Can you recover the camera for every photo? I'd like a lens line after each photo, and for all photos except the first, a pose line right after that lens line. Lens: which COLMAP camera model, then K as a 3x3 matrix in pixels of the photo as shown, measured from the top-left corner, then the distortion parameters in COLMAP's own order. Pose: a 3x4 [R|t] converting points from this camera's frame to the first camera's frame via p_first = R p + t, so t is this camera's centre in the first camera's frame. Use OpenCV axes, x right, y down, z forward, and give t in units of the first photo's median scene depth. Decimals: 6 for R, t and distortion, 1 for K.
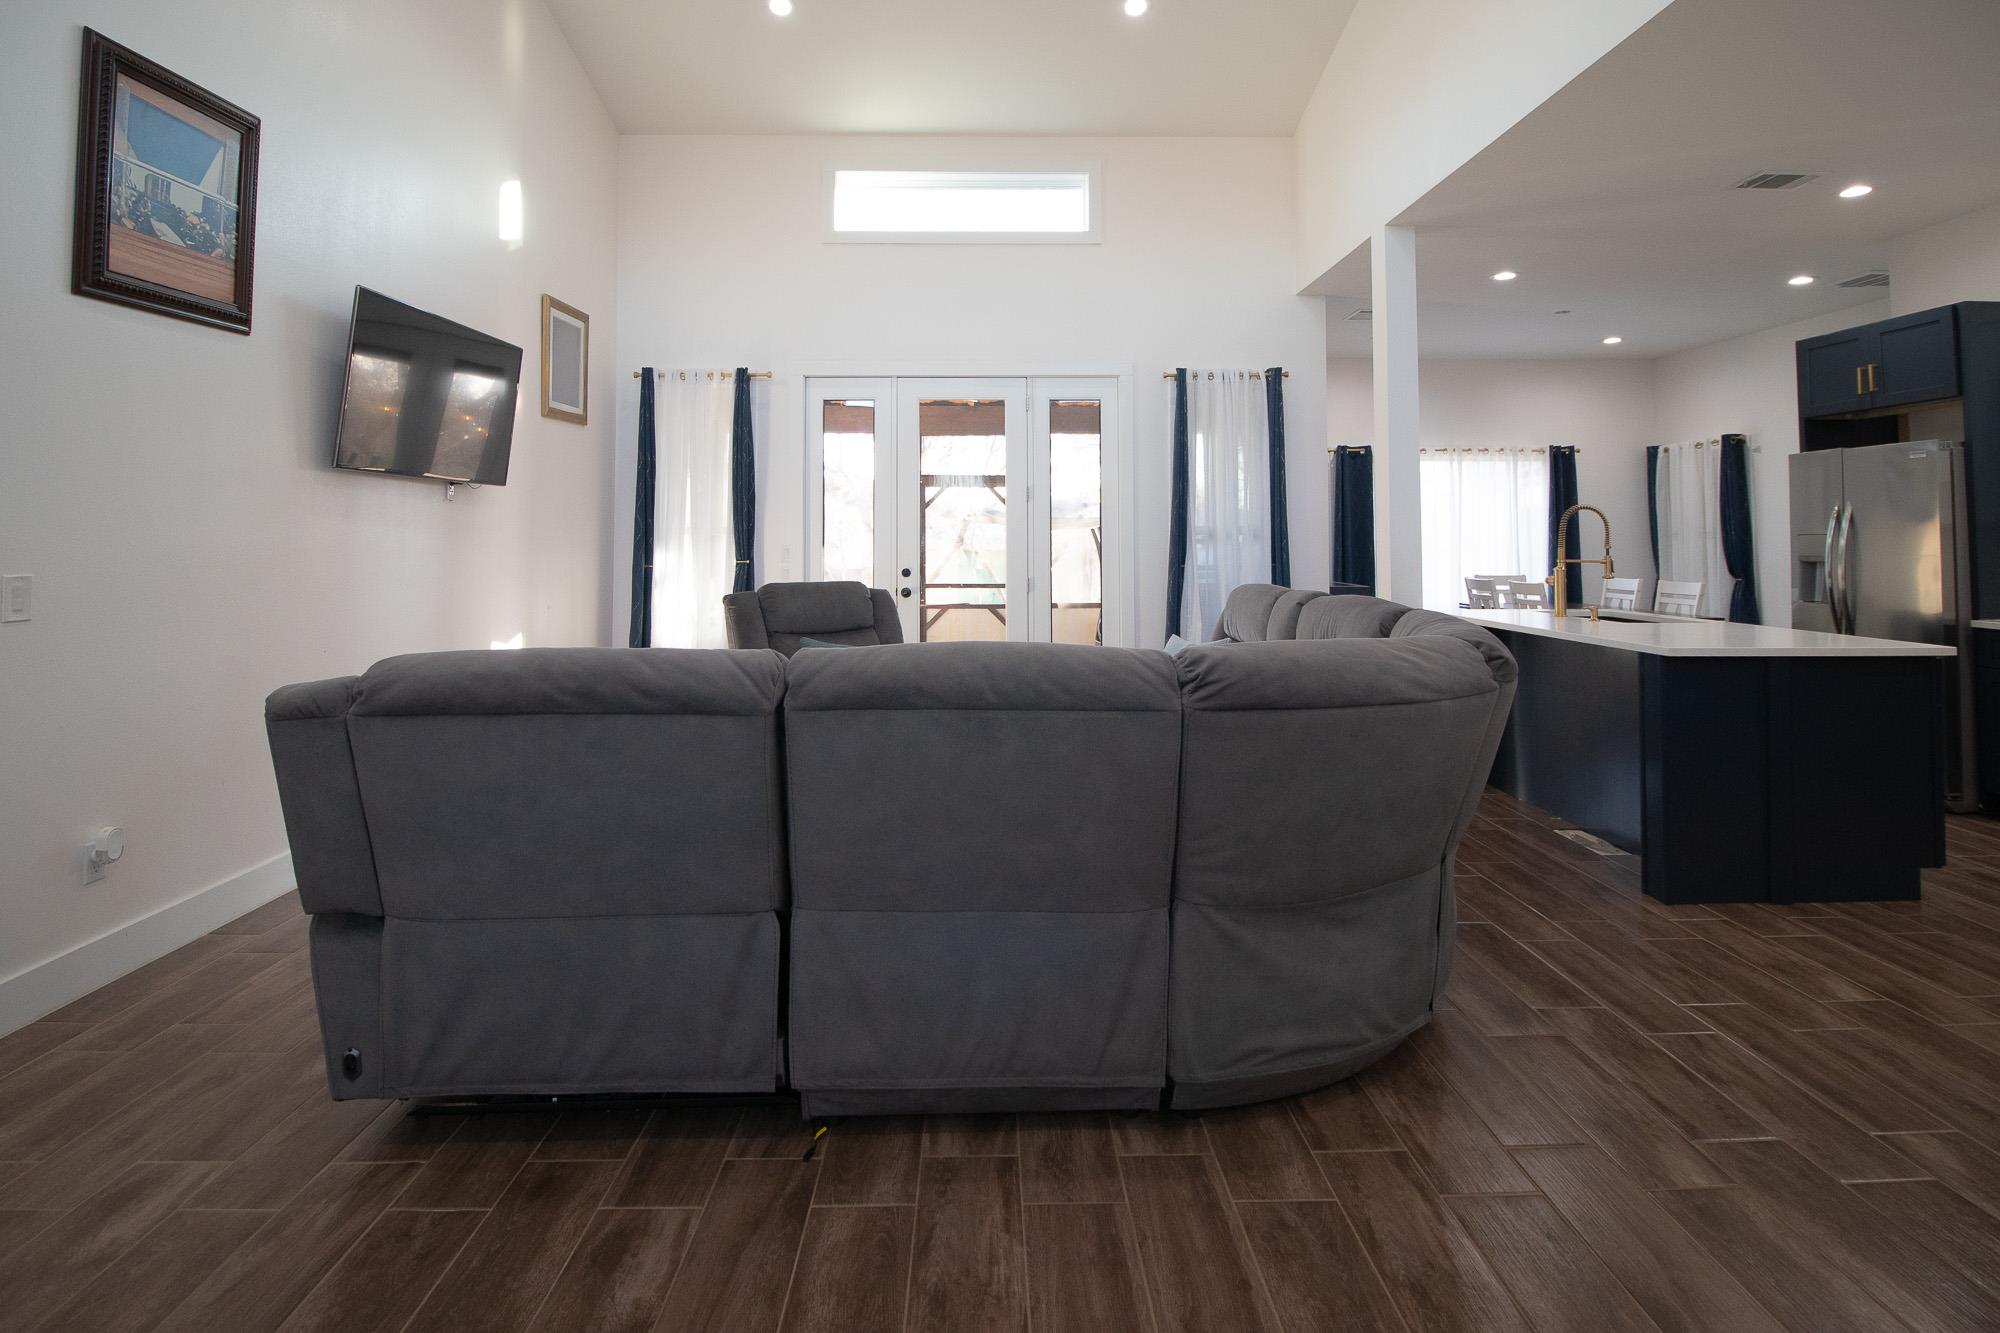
lens RADIAL K [[937.6, 0, 976.5], [0, 937.6, 514.8], [0, 0, 1]] dist [-0.000760, -0.007716]
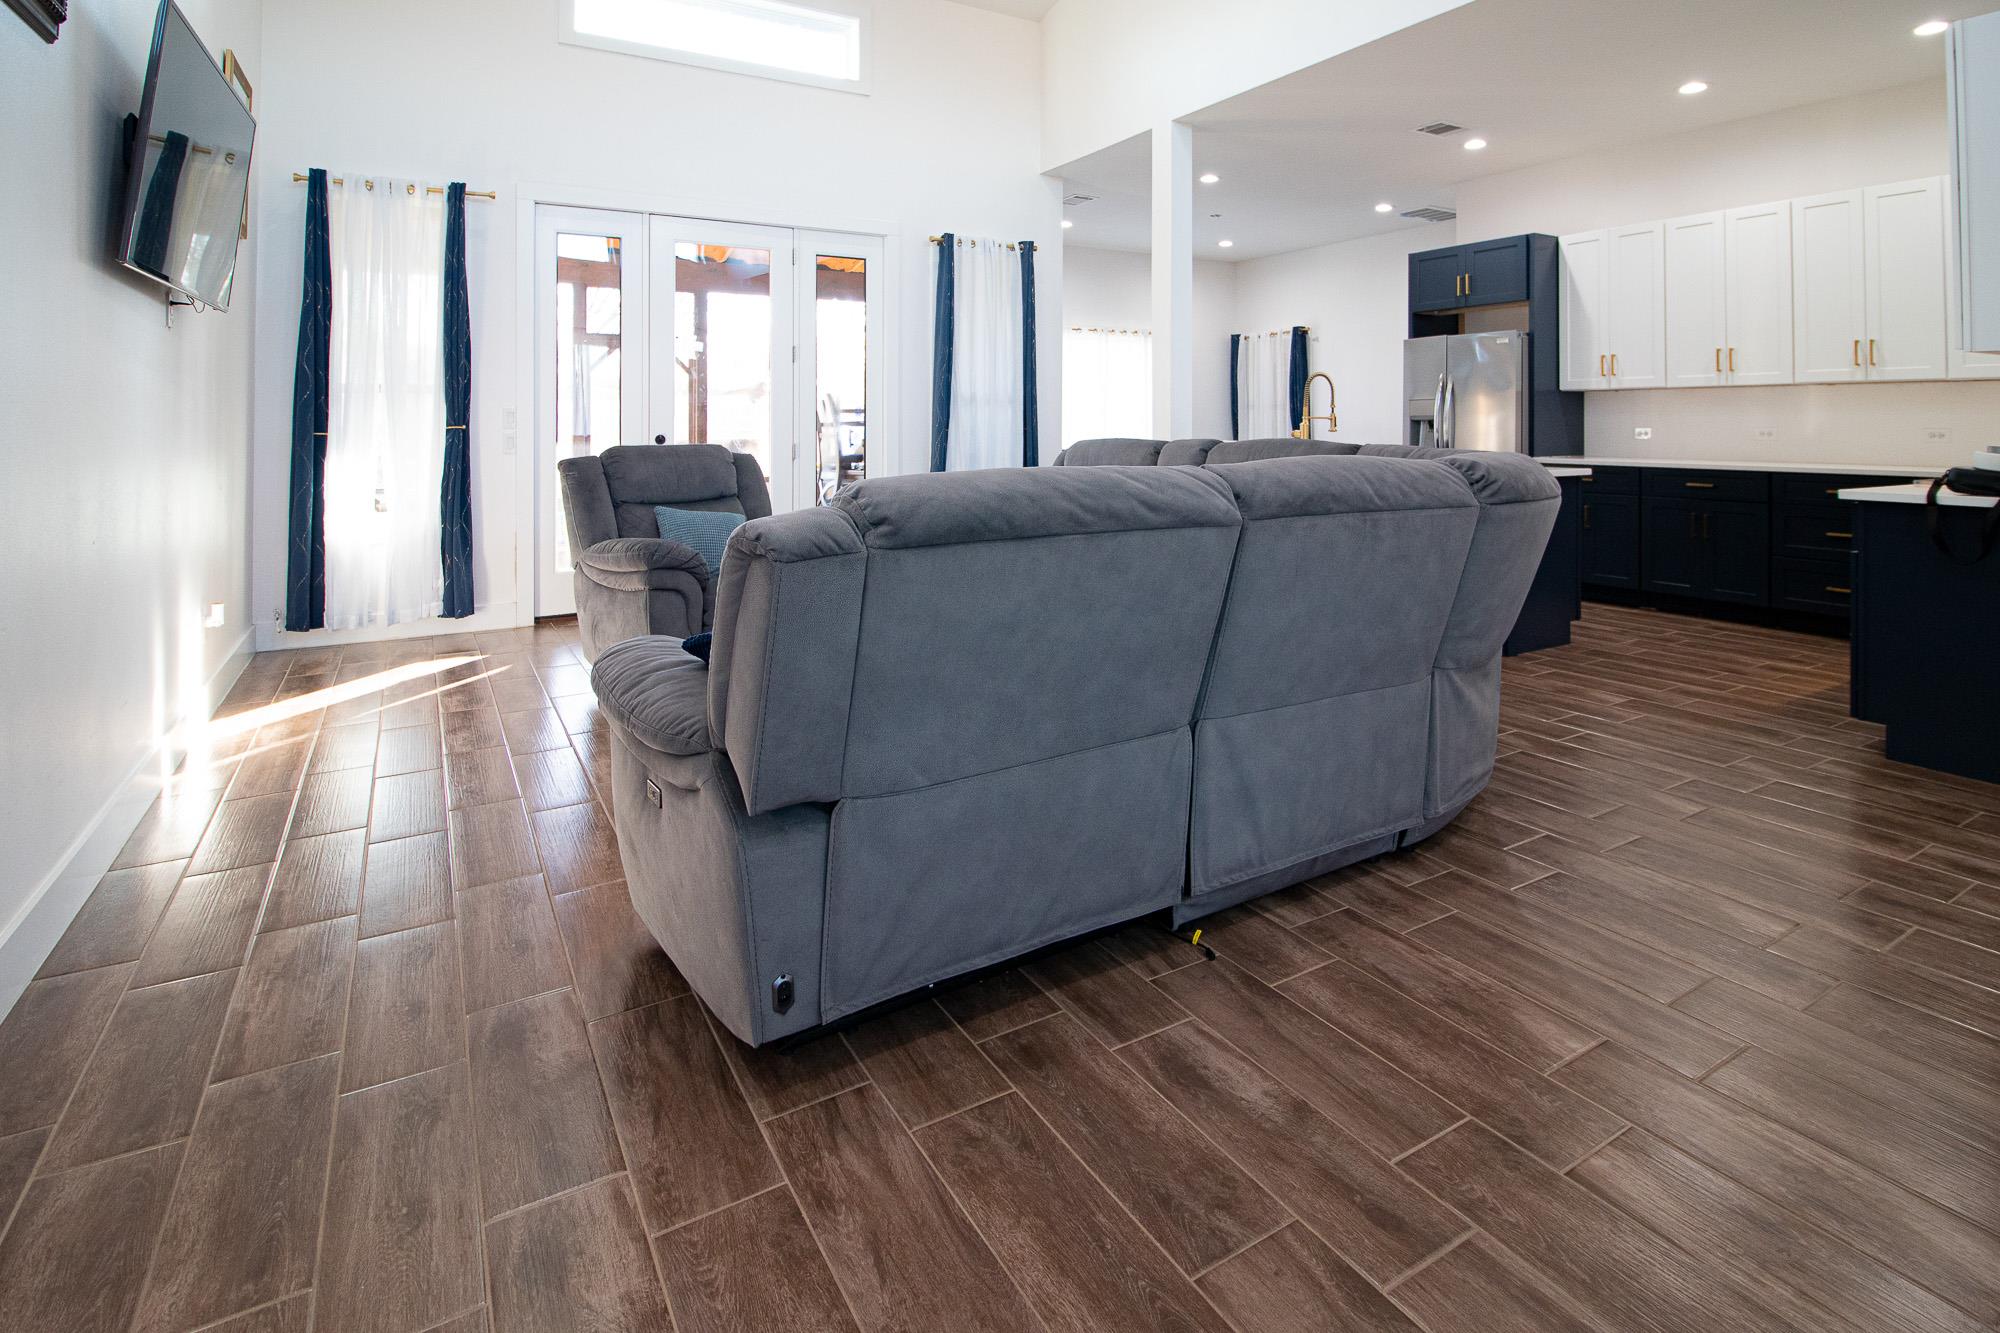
lens RADIAL K [[972.1, 0, 996.4], [0, 972.1, 429.9], [0, 0, 1]] dist [-0.004393, -0.009233]
pose [[0.877560, -0.005664, 0.479434, -0.607968], [-0.011491, 0.999395, 0.032841, 0.050445], [-0.479330, -0.034329, 0.876963, 0.132662]]
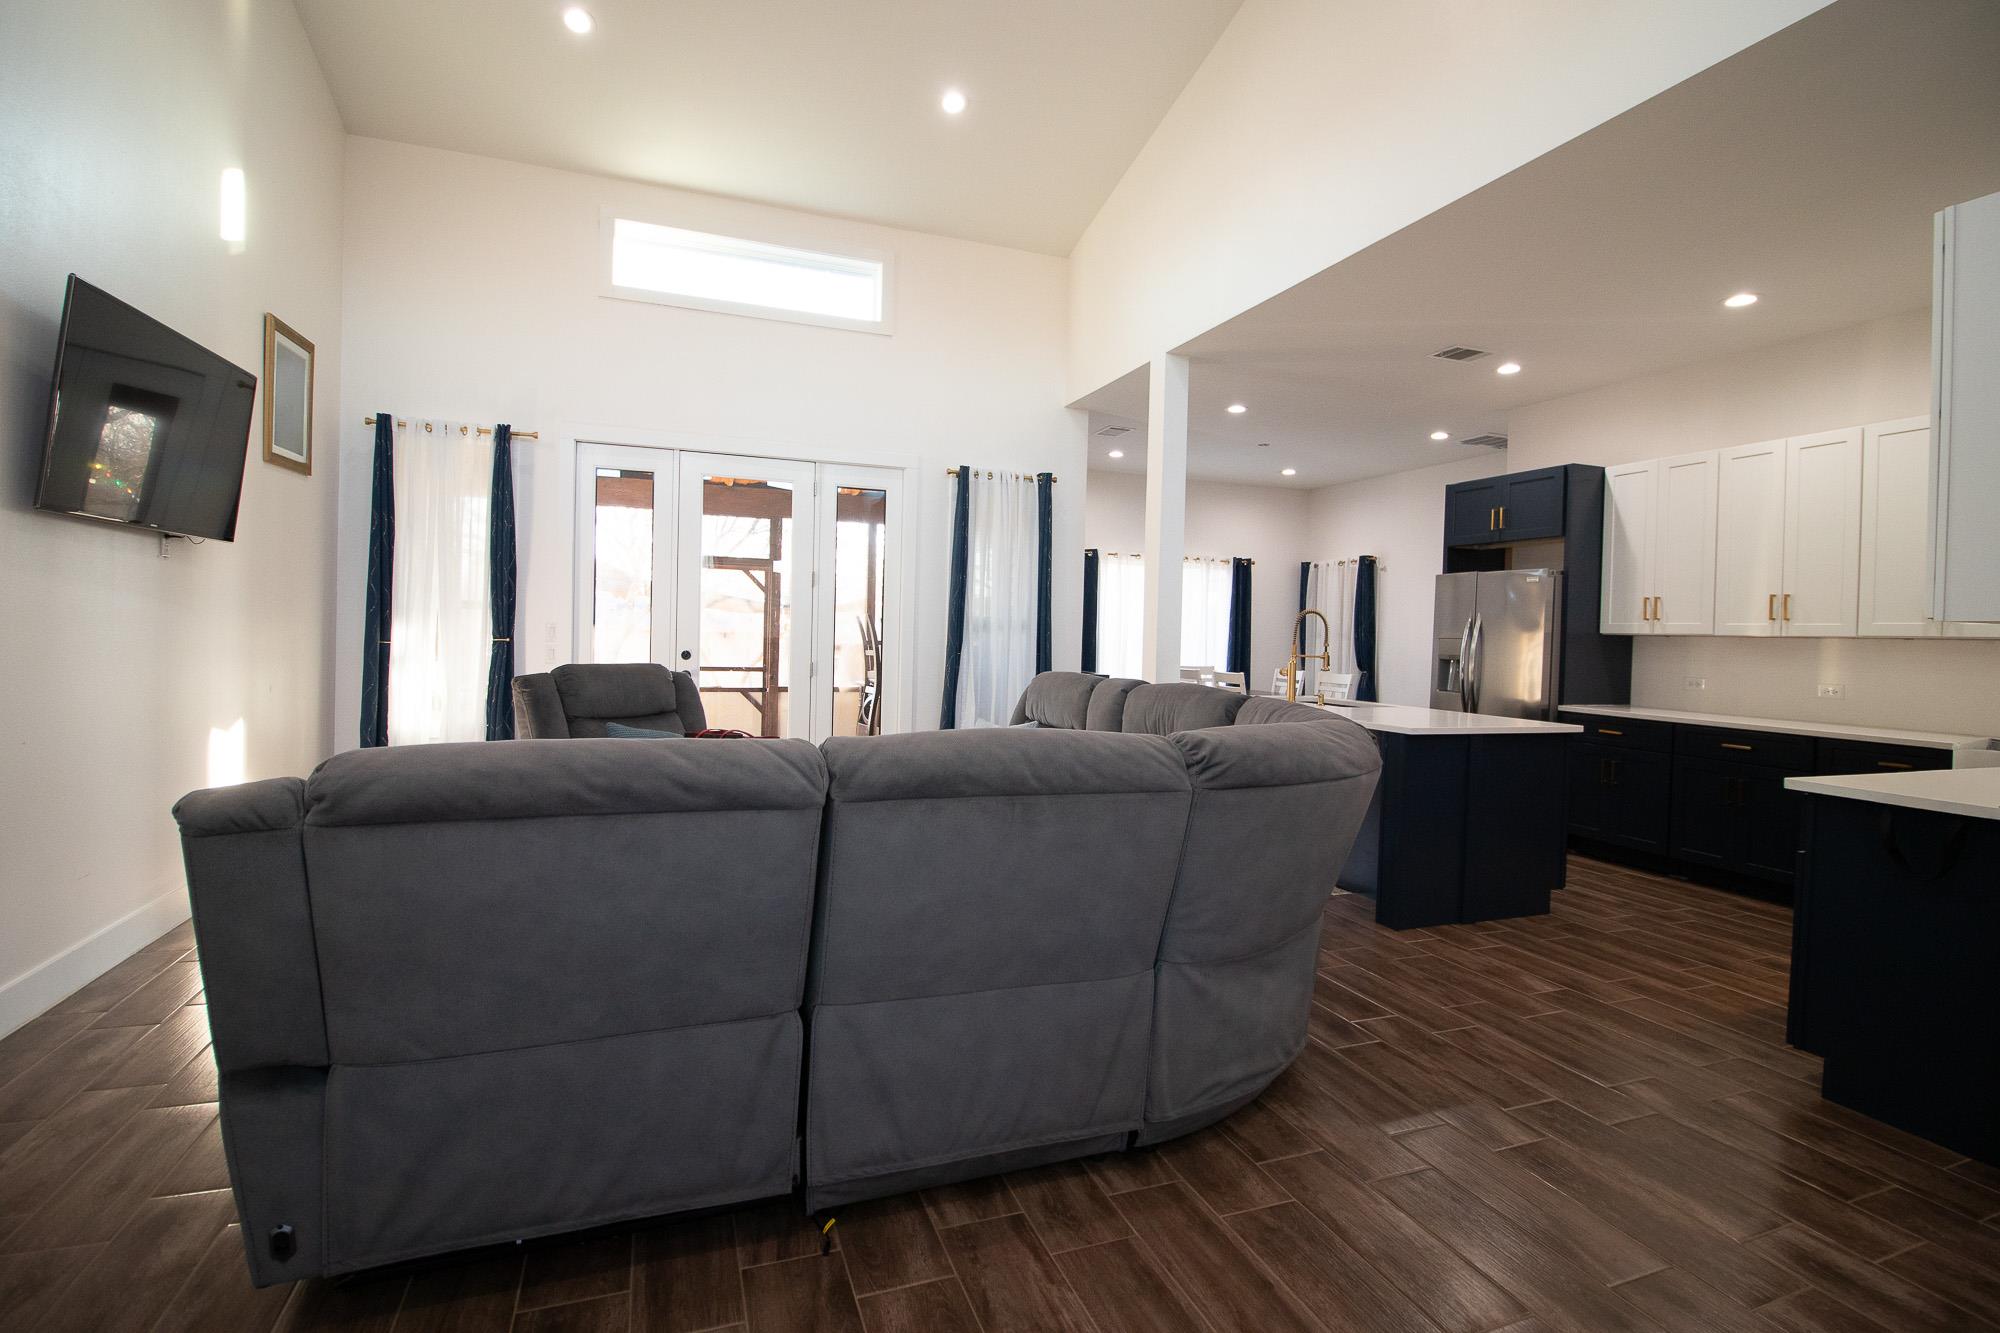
lens RADIAL K [[899.6, 0, 968.9], [0, 899.6, 659.7], [0, 0, 1]] dist [0.004986, -0.019509]
pose [[0.949028, 0.016061, 0.314784, -0.234122], [-0.036236, 0.997639, 0.058343, 0.004413], [-0.313103, -0.066776, 0.947369, 0.068128]]
